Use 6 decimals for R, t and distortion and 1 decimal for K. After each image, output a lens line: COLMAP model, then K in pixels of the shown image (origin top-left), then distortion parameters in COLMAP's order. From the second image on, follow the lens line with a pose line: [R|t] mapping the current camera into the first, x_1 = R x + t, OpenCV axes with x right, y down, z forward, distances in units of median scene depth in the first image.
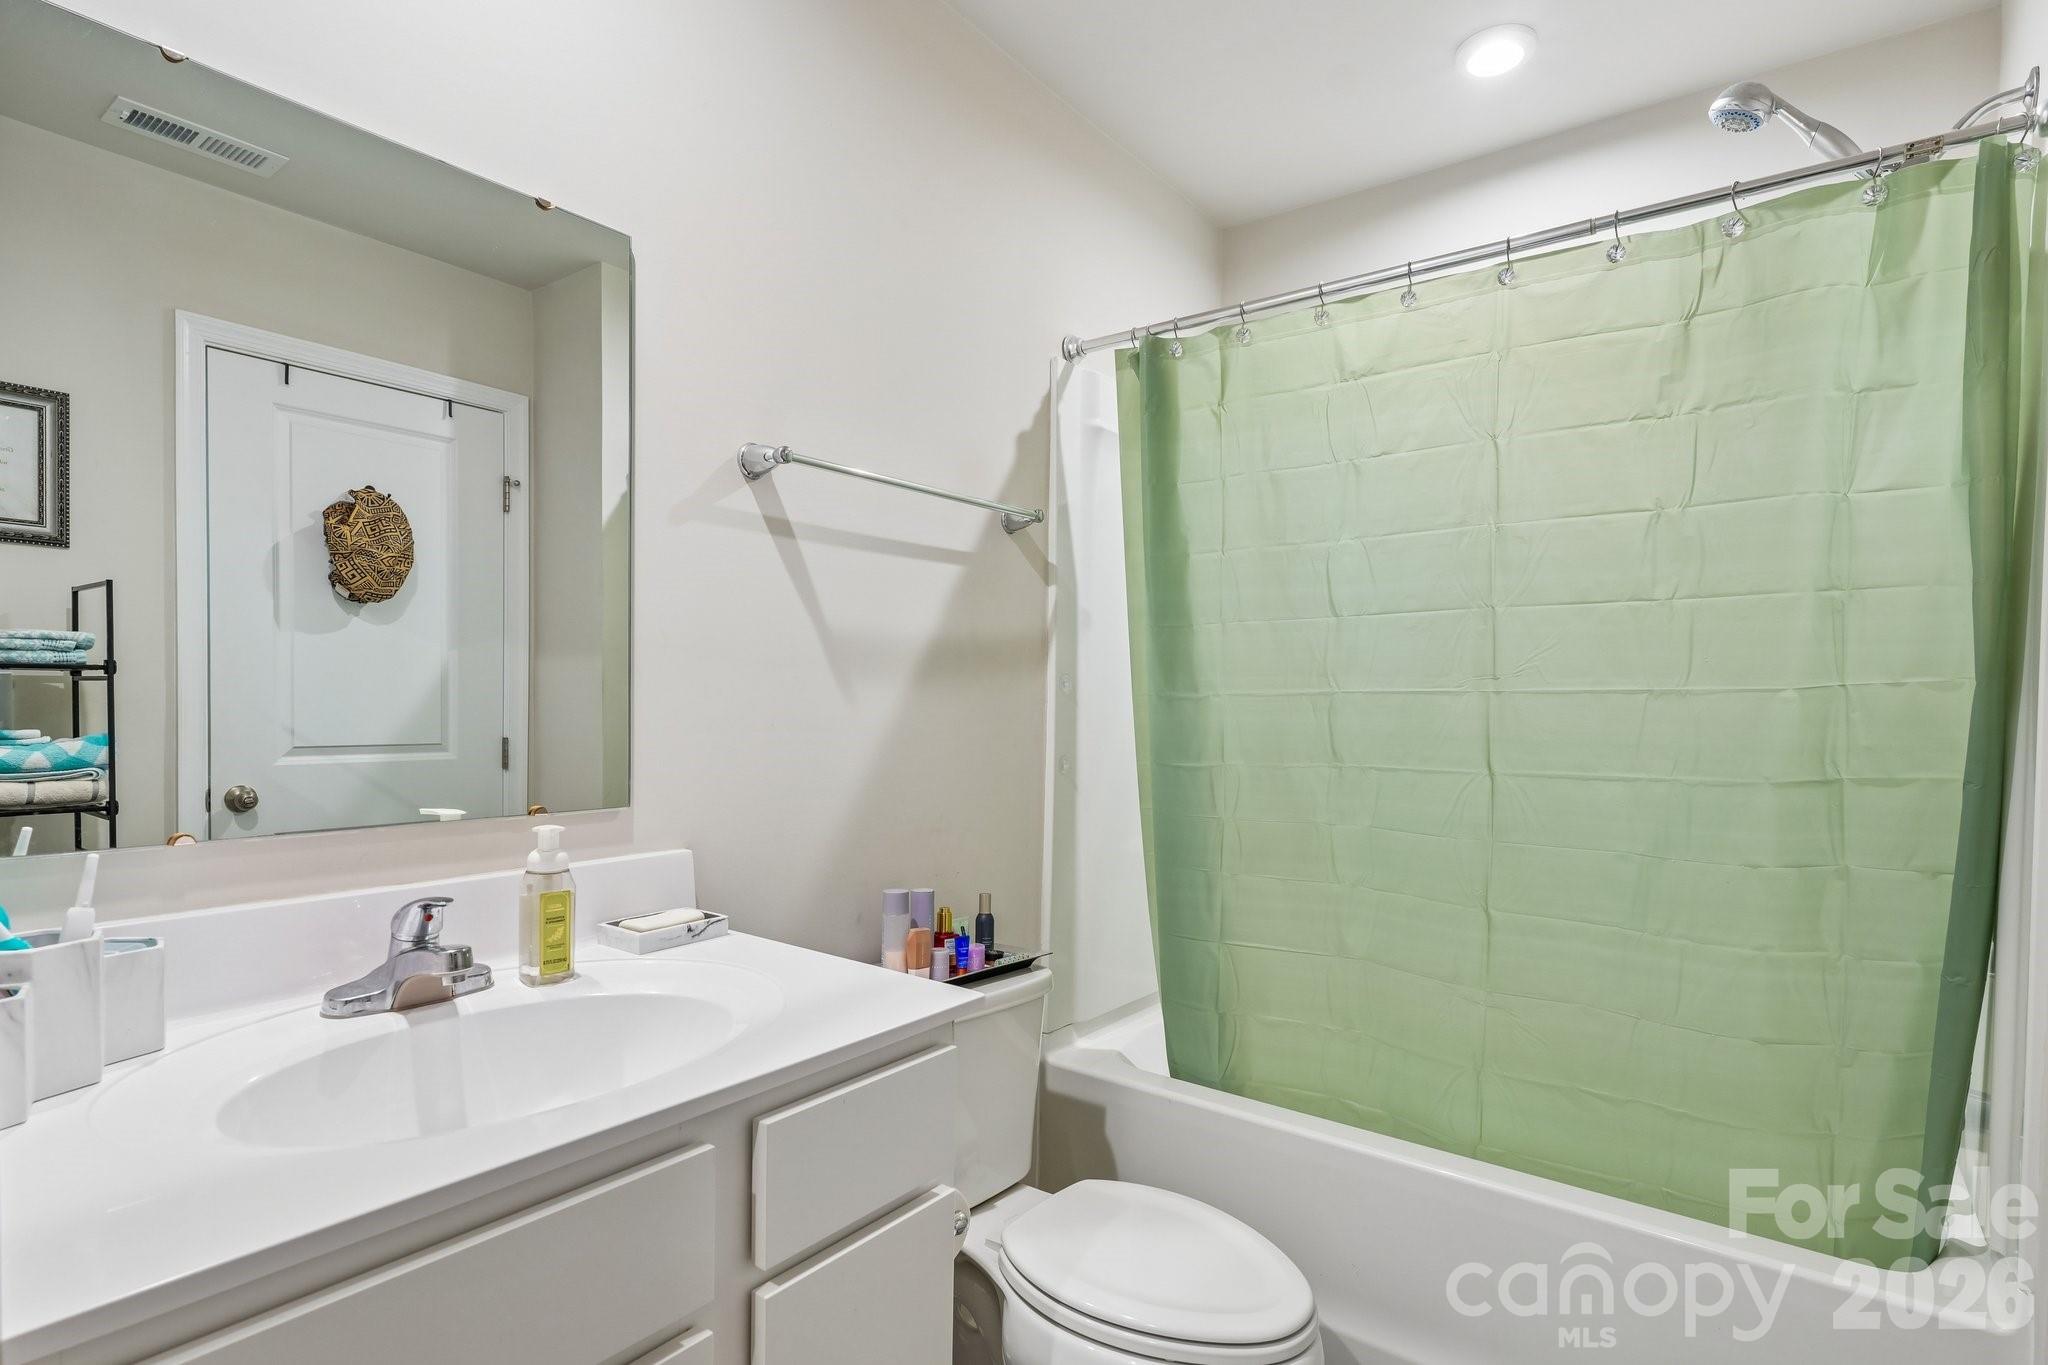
lens RADIAL K [[1009.2, 0, 1005.0], [0, 1009.2, 726.2], [0, 0, 1]] dist [0.002236, -0.000281]
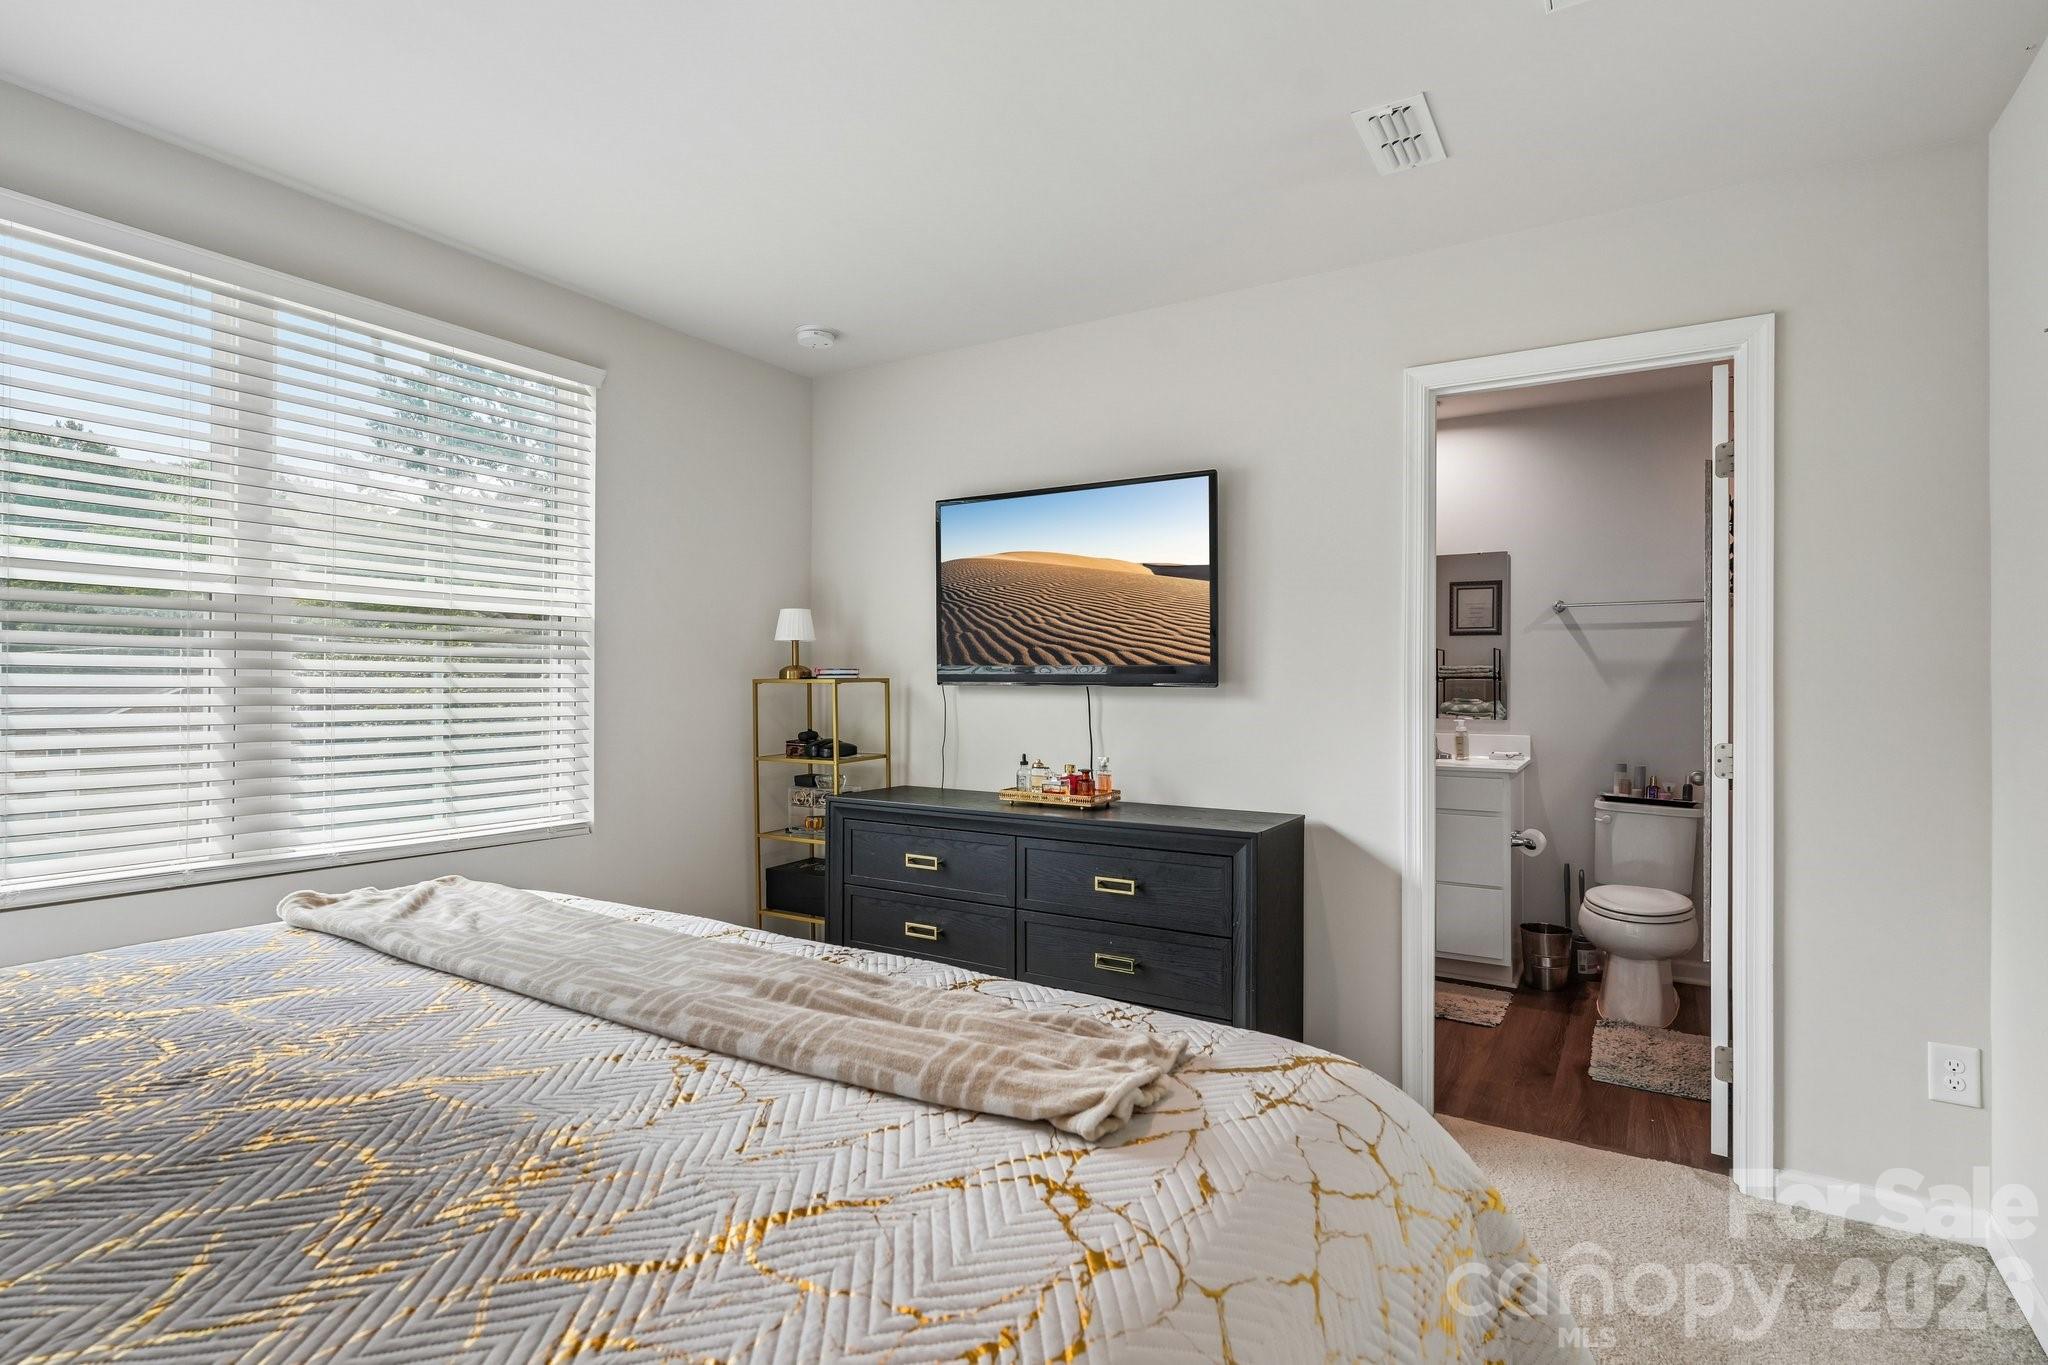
lens RADIAL K [[1009.2, 0, 1024.8], [0, 1009.2, 687.6], [0, 0, 1]] dist [0.002236, -0.000281]
pose [[0.090805, -0.007149, -0.995843, 2.533021], [-0.027177, 0.999584, -0.009654, 0.042623], [0.995498, 0.027941, 0.090573, -0.804927]]
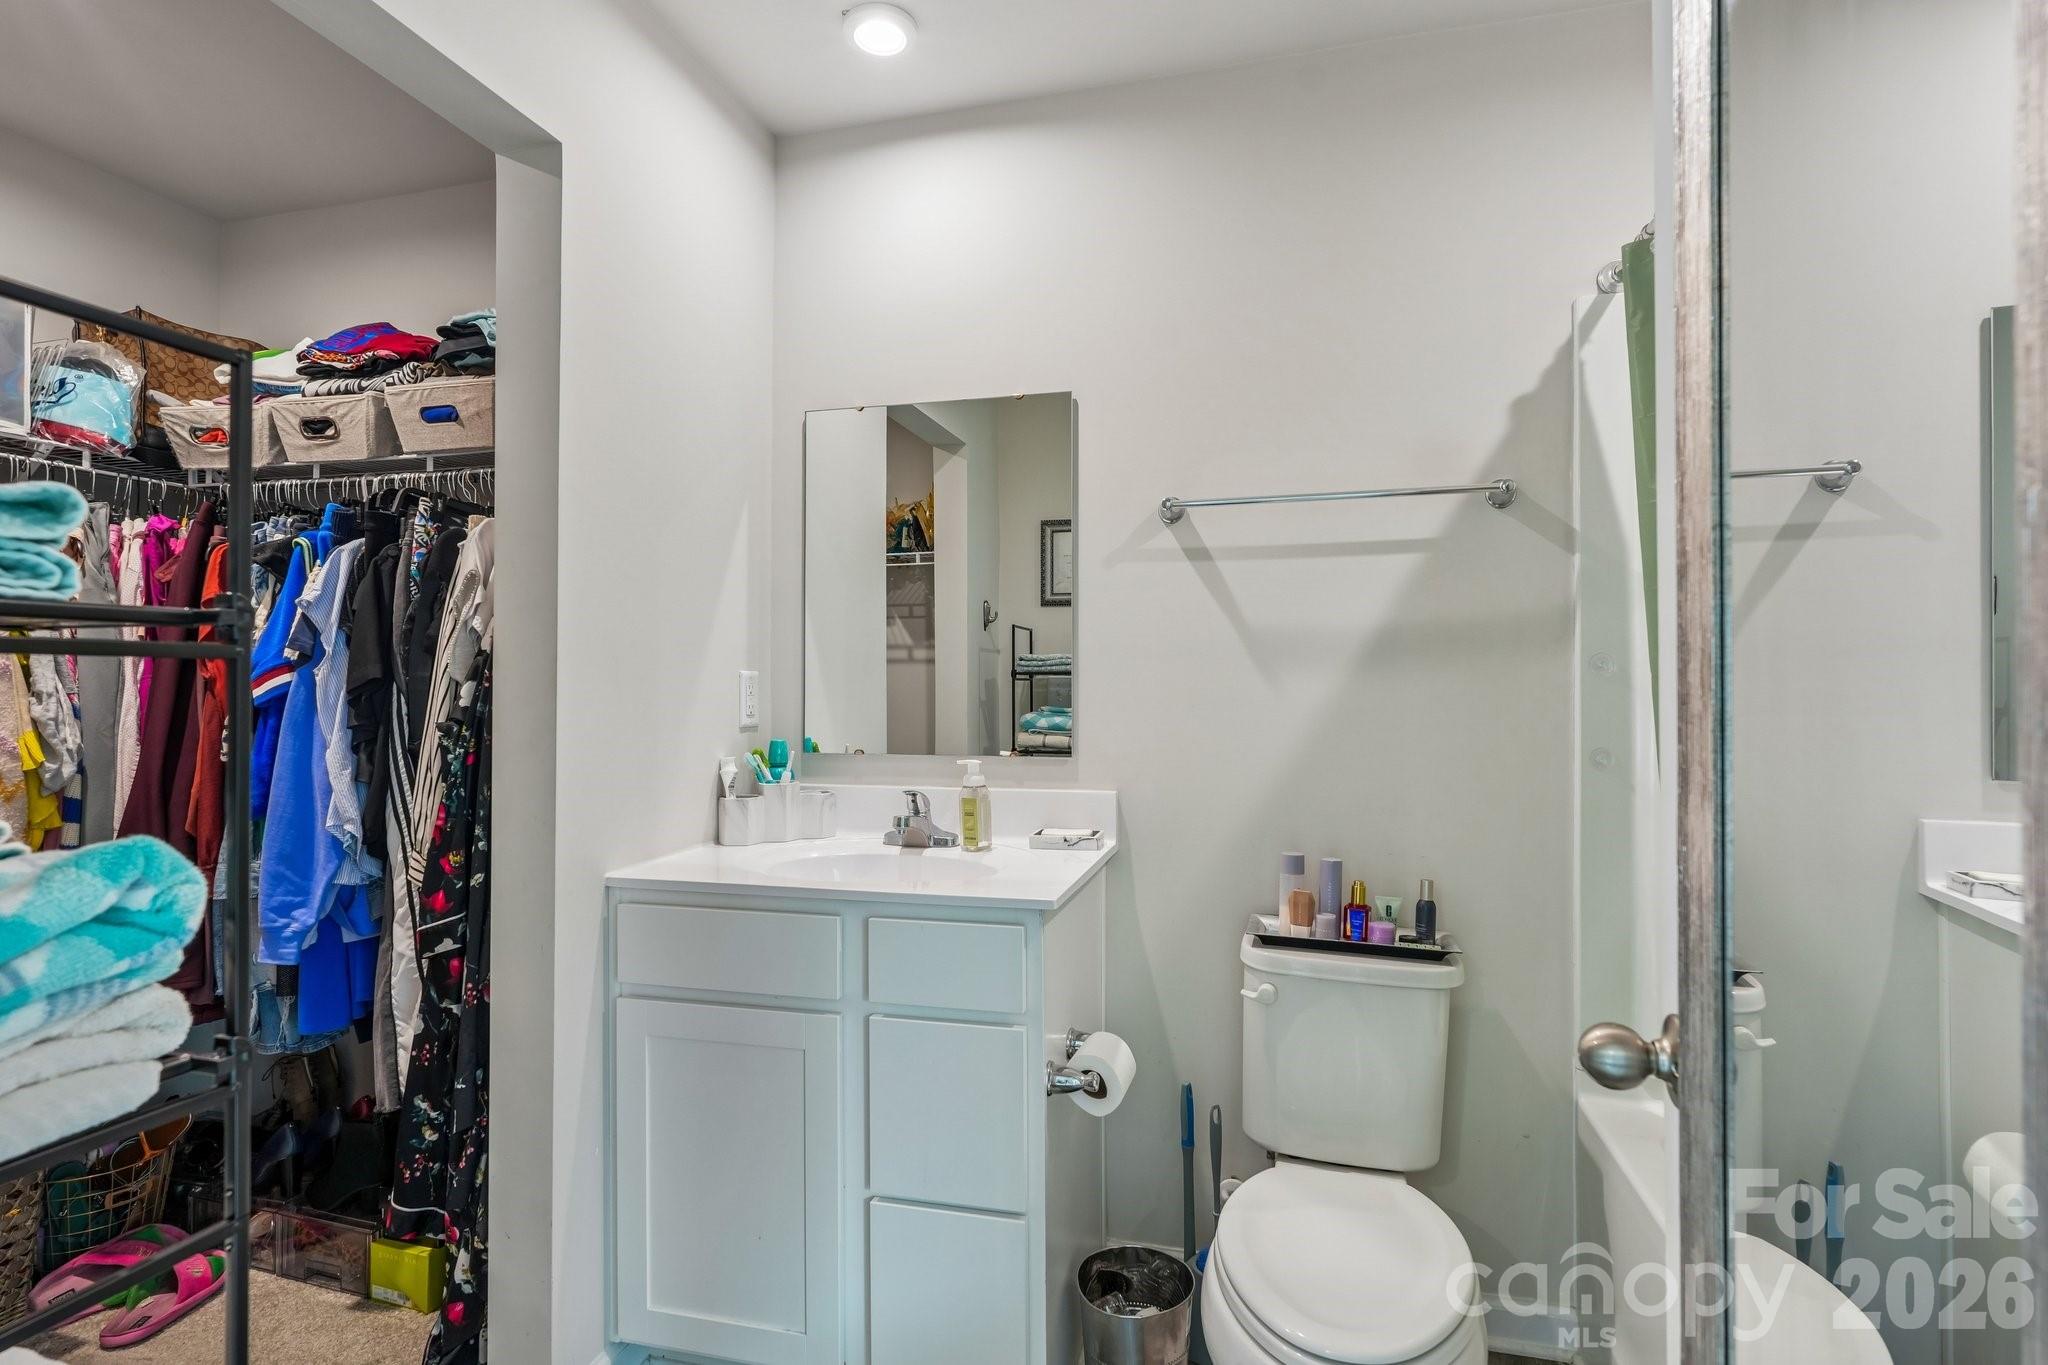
lens RADIAL K [[1009.2, 0, 1057.8], [0, 1009.2, 675.9], [0, 0, 1]] dist [0.002236, -0.000281]
pose [[0.403264, -0.021665, -0.914827, 0.917928], [-0.019120, 0.999302, -0.032094, 0.004395], [0.914884, 0.030434, 0.402568, 0.327413]]
